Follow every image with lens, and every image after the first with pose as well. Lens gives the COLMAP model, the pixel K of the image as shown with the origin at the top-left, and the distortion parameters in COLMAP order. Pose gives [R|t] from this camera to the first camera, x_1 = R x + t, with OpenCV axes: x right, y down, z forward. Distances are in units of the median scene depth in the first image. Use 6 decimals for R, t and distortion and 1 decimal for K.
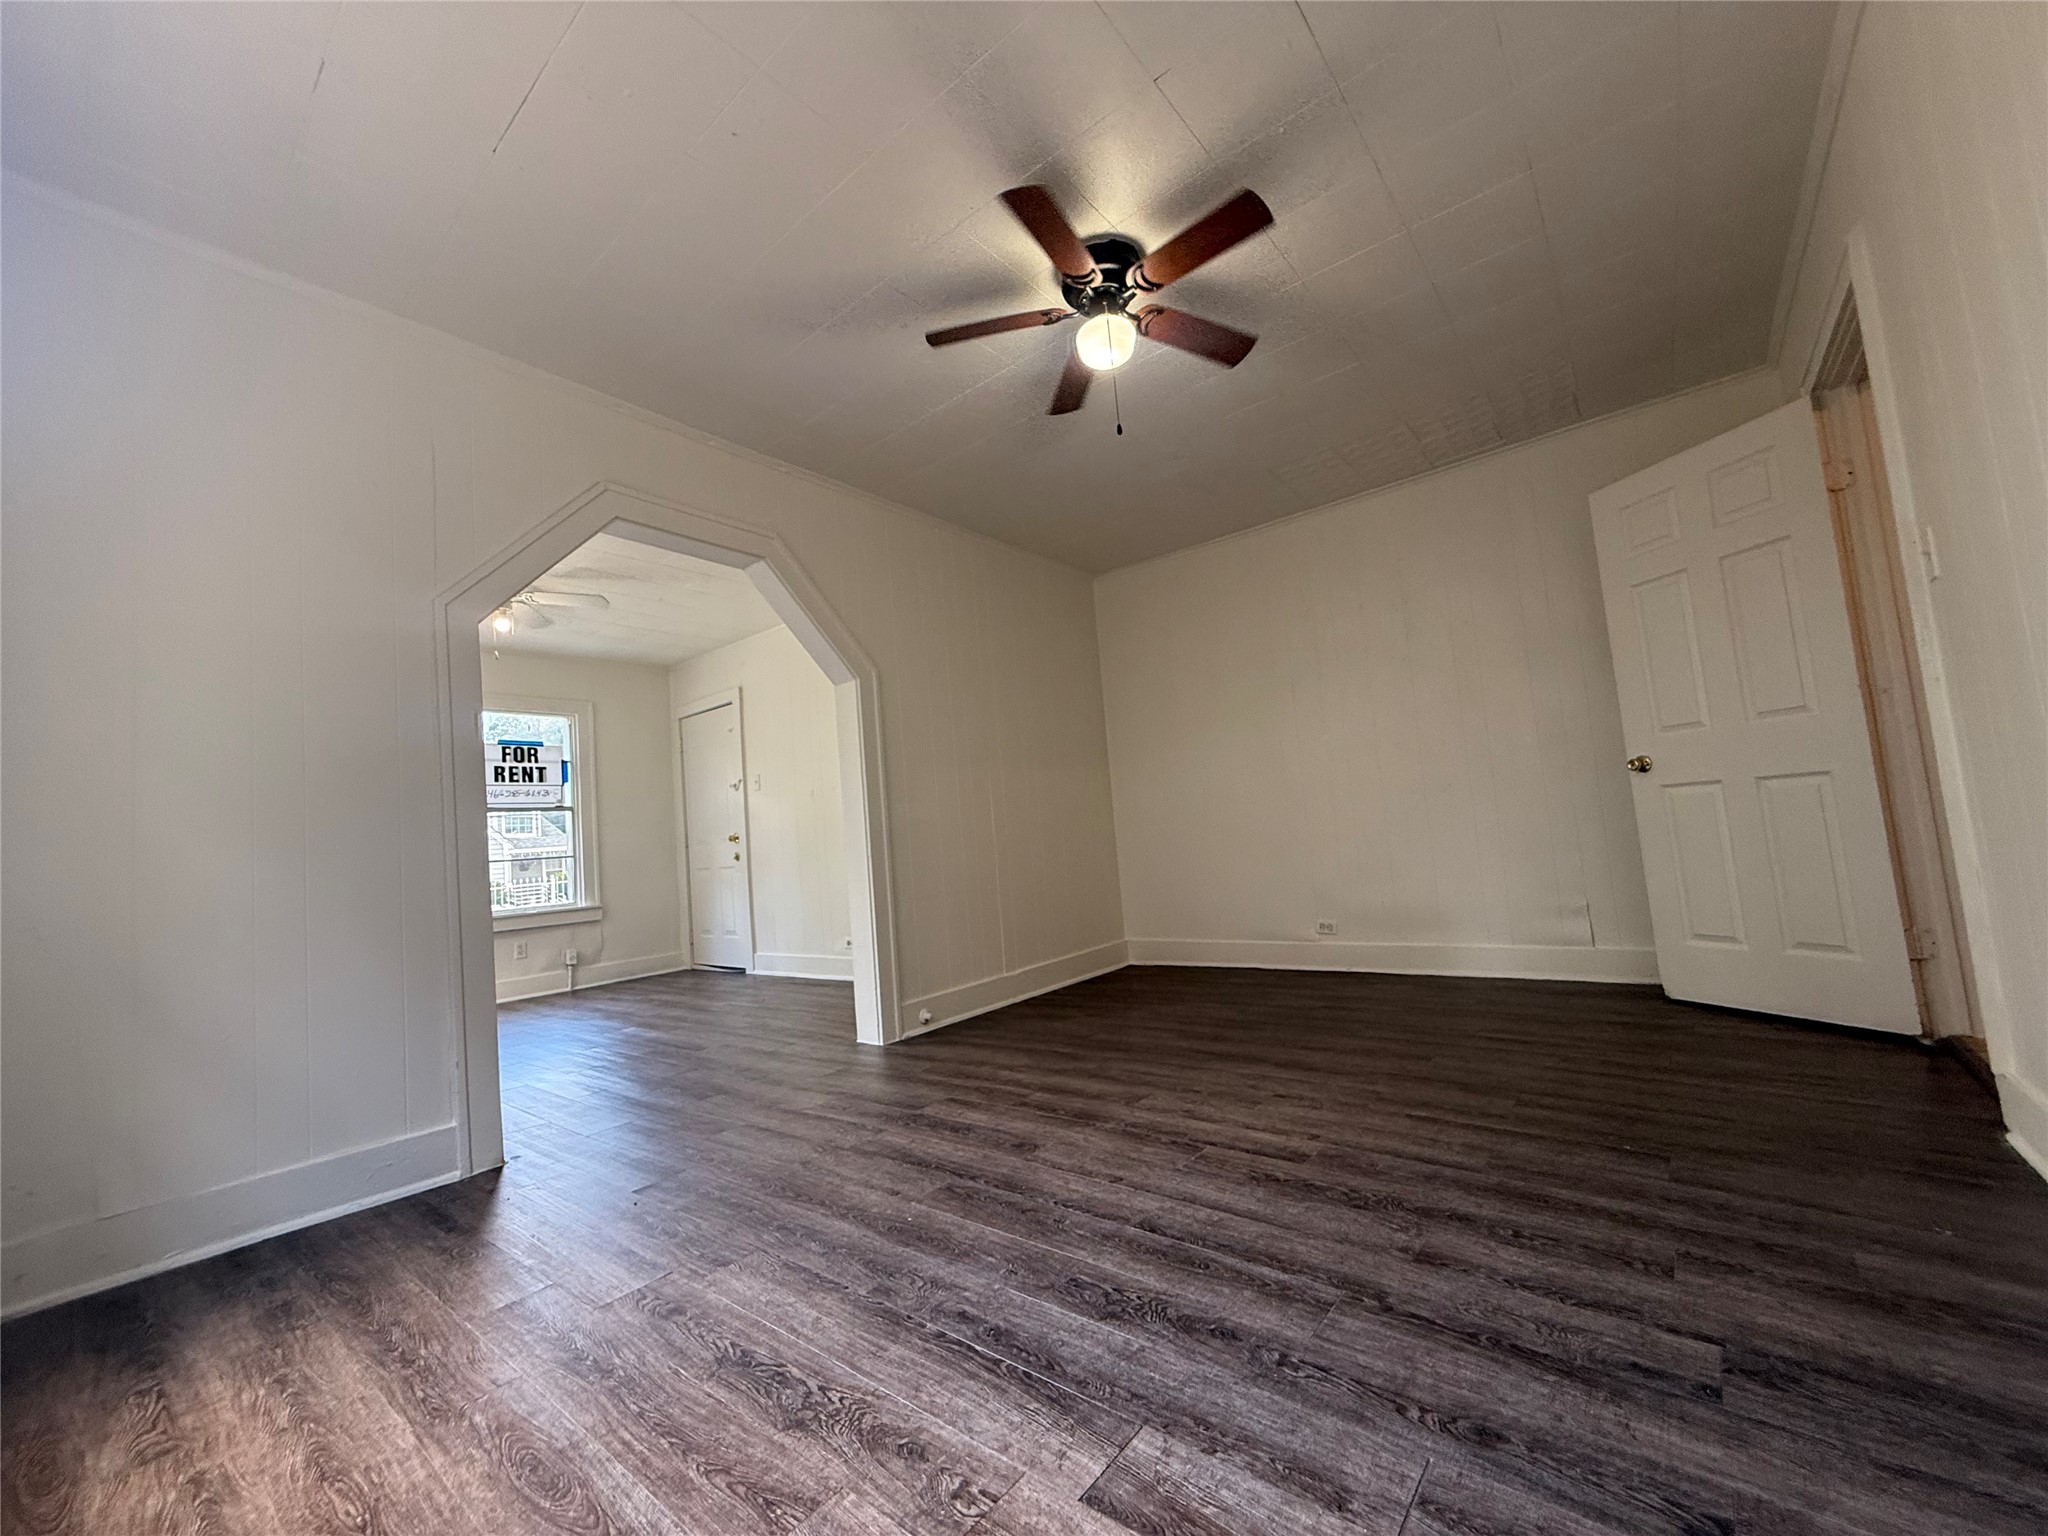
lens RADIAL K [[817.1, 0, 1019.4], [0, 817.1, 774.1], [0, 0, 1]] dist [-0.000773, 0.000114]
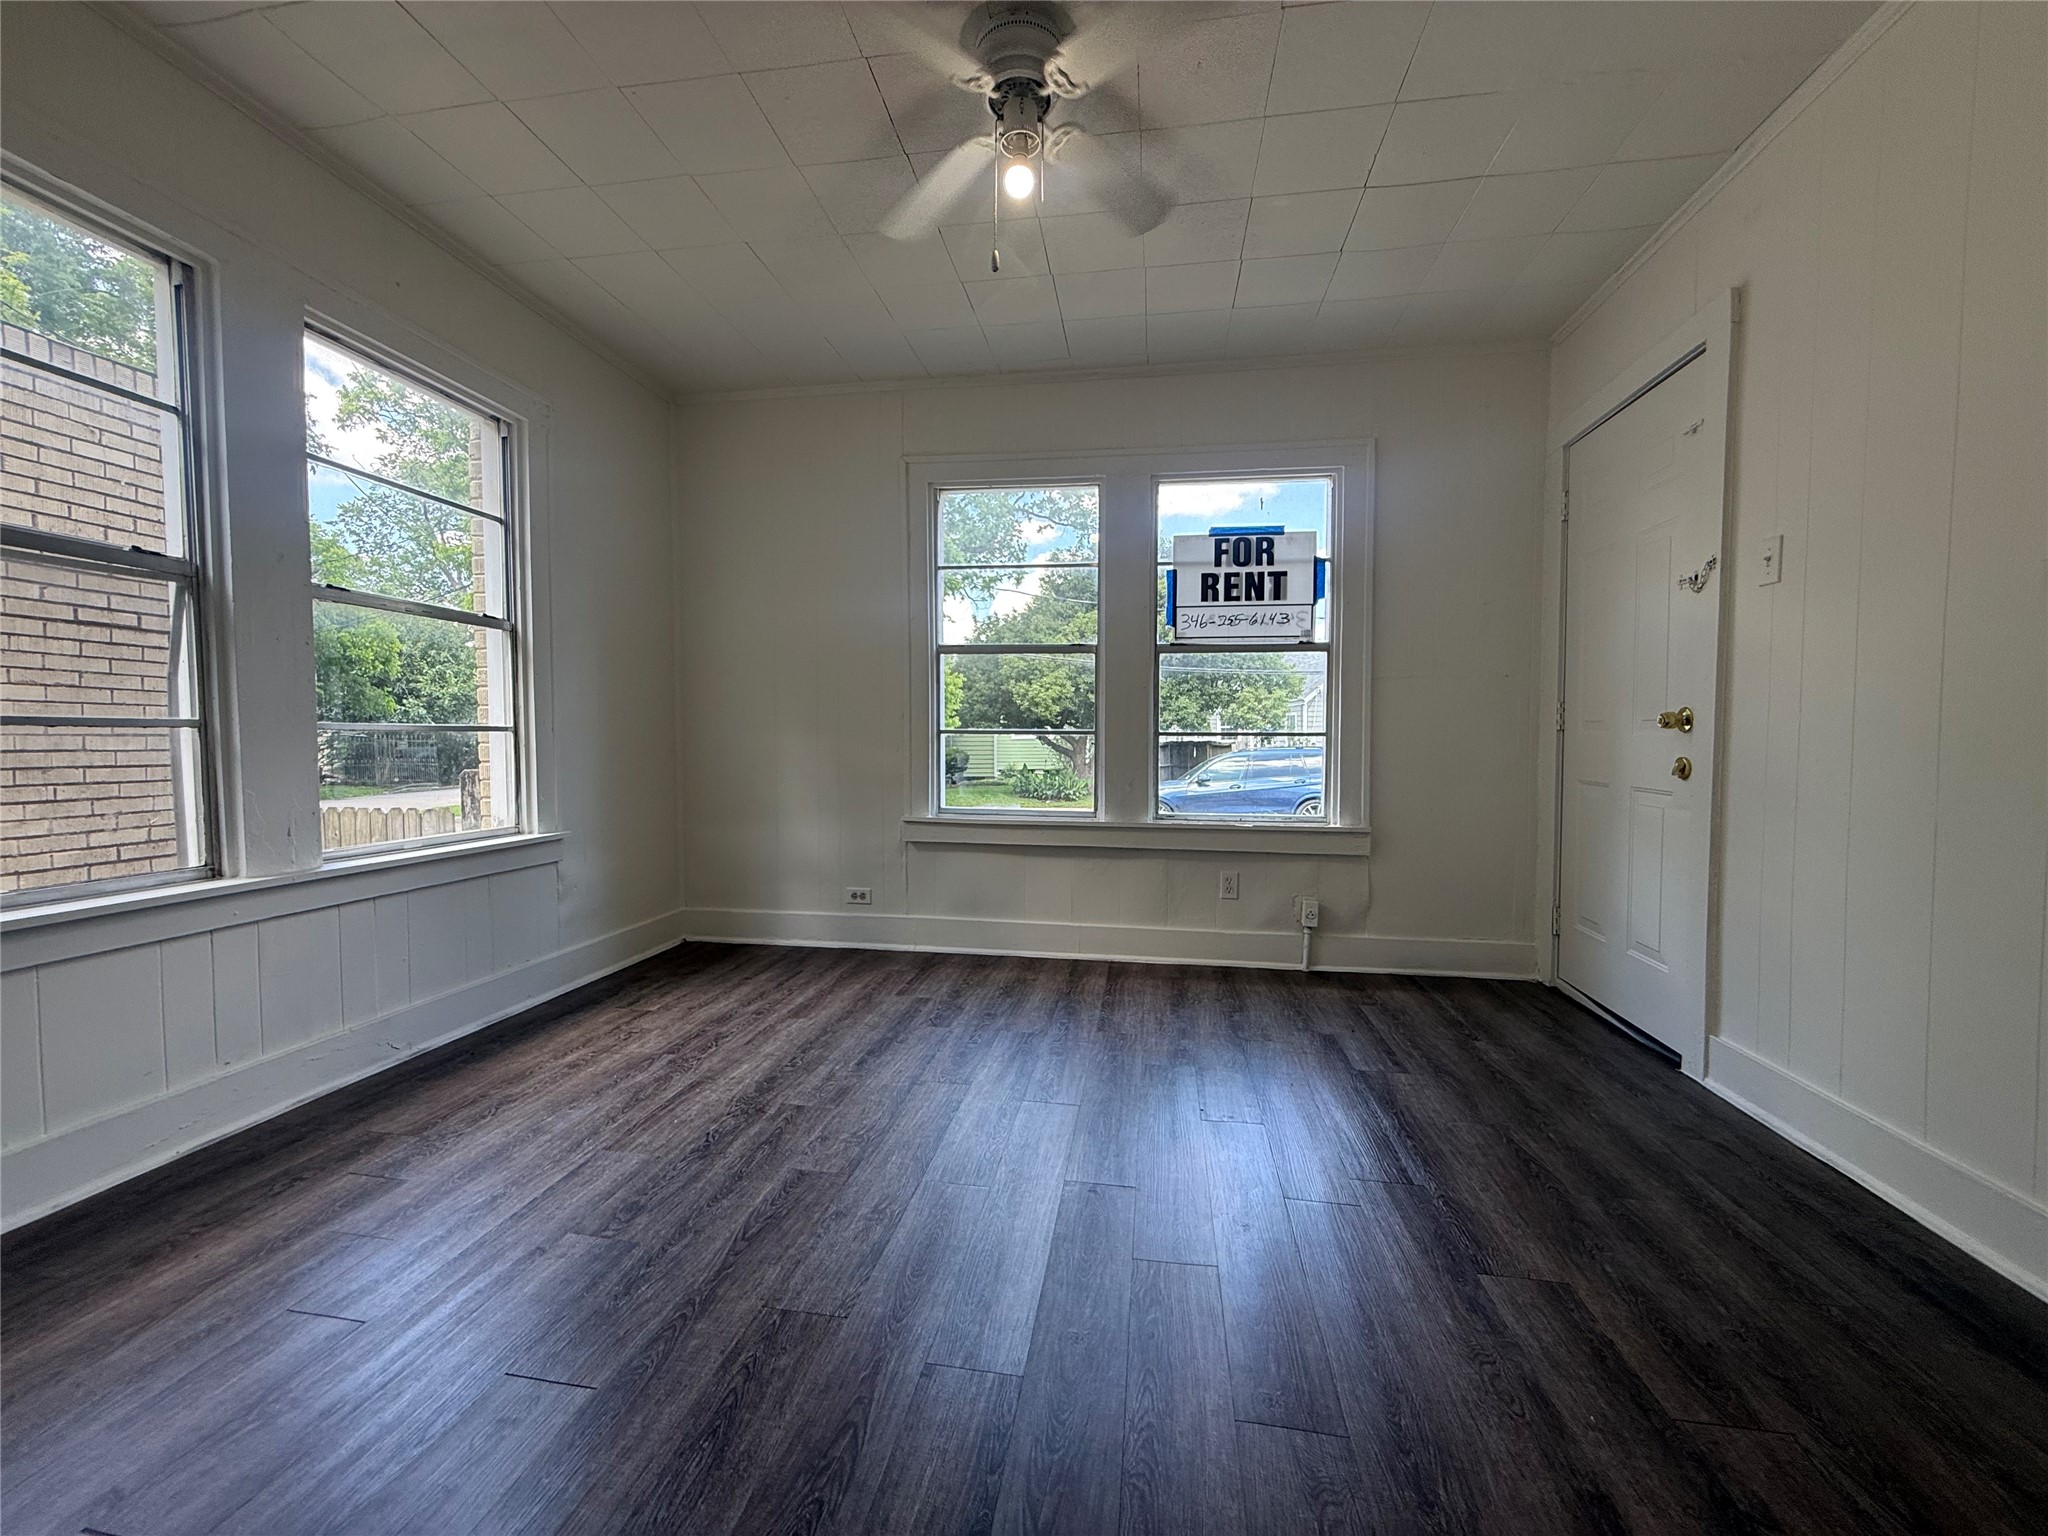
lens RADIAL K [[817.1, 0, 1012.9], [0, 817.1, 764.1], [0, 0, 1]] dist [-0.000773, 0.000114]
pose [[0.496531, 0.111885, -0.860778, -0.176248], [0.023520, 0.989560, 0.142192, 0.037840], [0.867700, -0.090848, 0.488716, 0.553334]]
